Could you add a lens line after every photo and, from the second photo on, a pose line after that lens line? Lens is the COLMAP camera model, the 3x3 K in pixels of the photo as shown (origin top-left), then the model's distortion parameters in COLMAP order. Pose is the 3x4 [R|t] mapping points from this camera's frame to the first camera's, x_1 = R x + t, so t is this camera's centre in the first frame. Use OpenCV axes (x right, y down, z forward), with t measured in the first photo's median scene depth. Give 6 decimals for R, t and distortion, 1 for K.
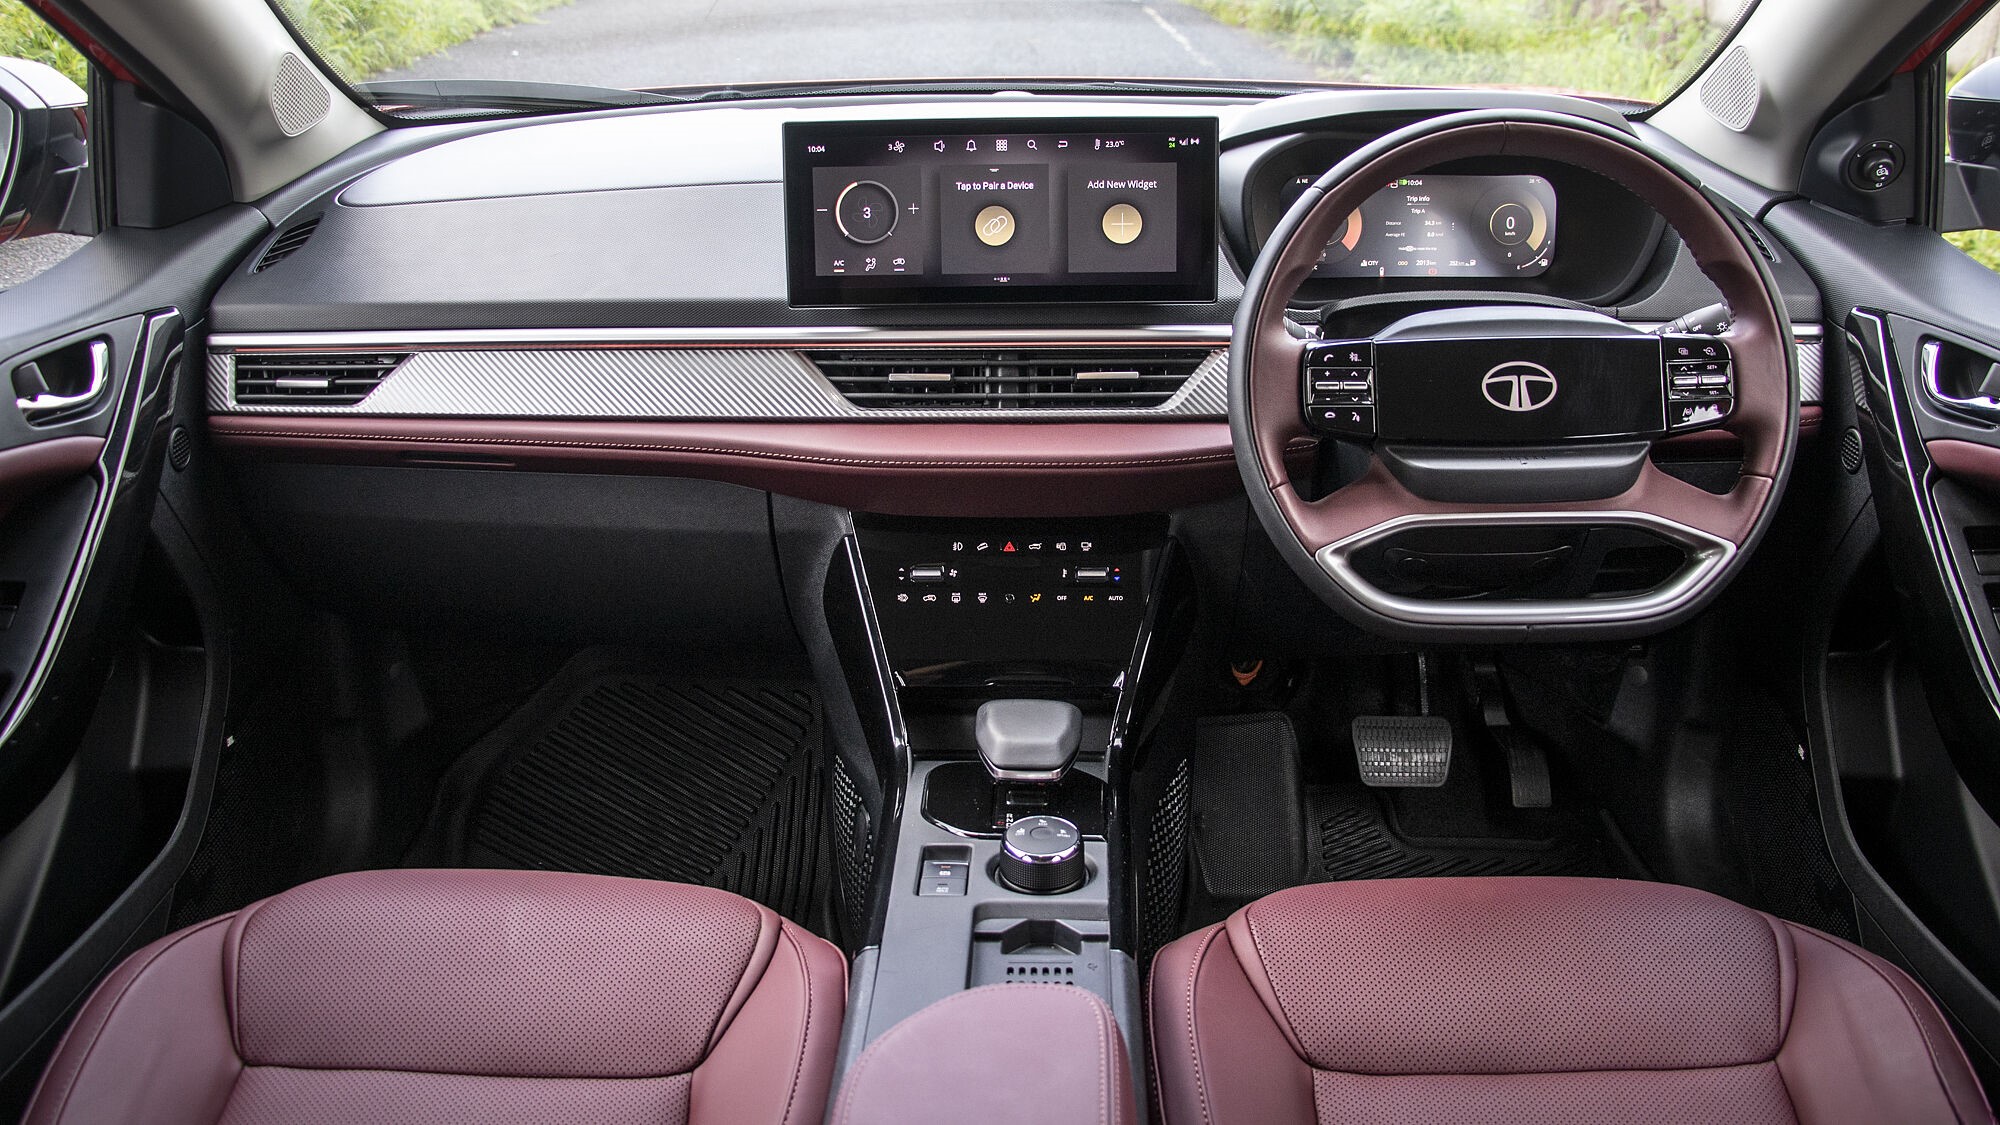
lens RADIAL K [[1584.7, 0, 947.7], [0, 1584.7, 543.8], [0, 0, 1]] dist [-0.072881, 0.069588]
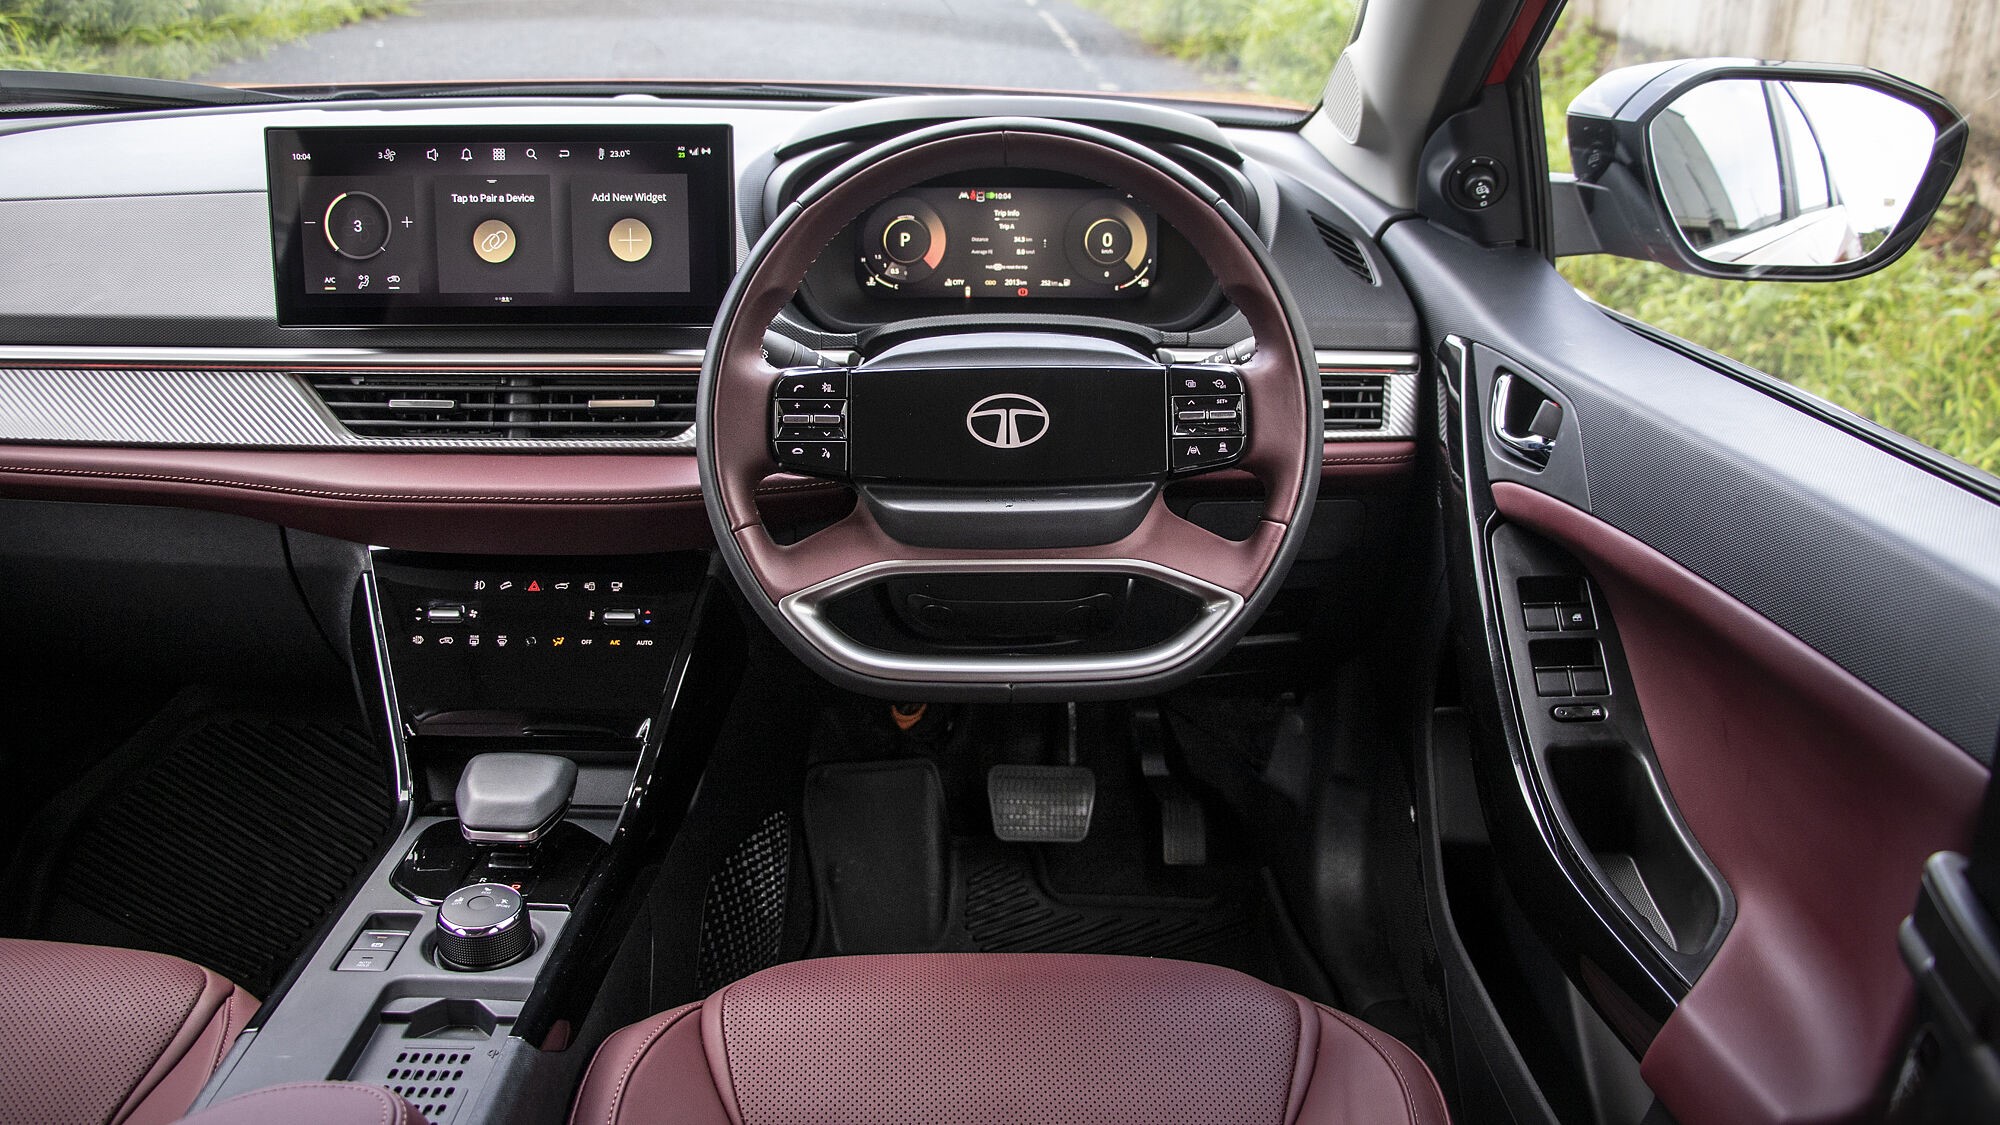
lens RADIAL K [[1584.7, 0, 1084.0], [0, 1584.7, 544.4], [0, 0, 1]] dist [-0.072881, 0.069588]
pose [[0.999679, 0.009431, 0.023508, 0.350267], [-0.009384, 0.999954, -0.002113, -0.024435], [-0.023527, 0.001892, 0.999721, 0.072546]]
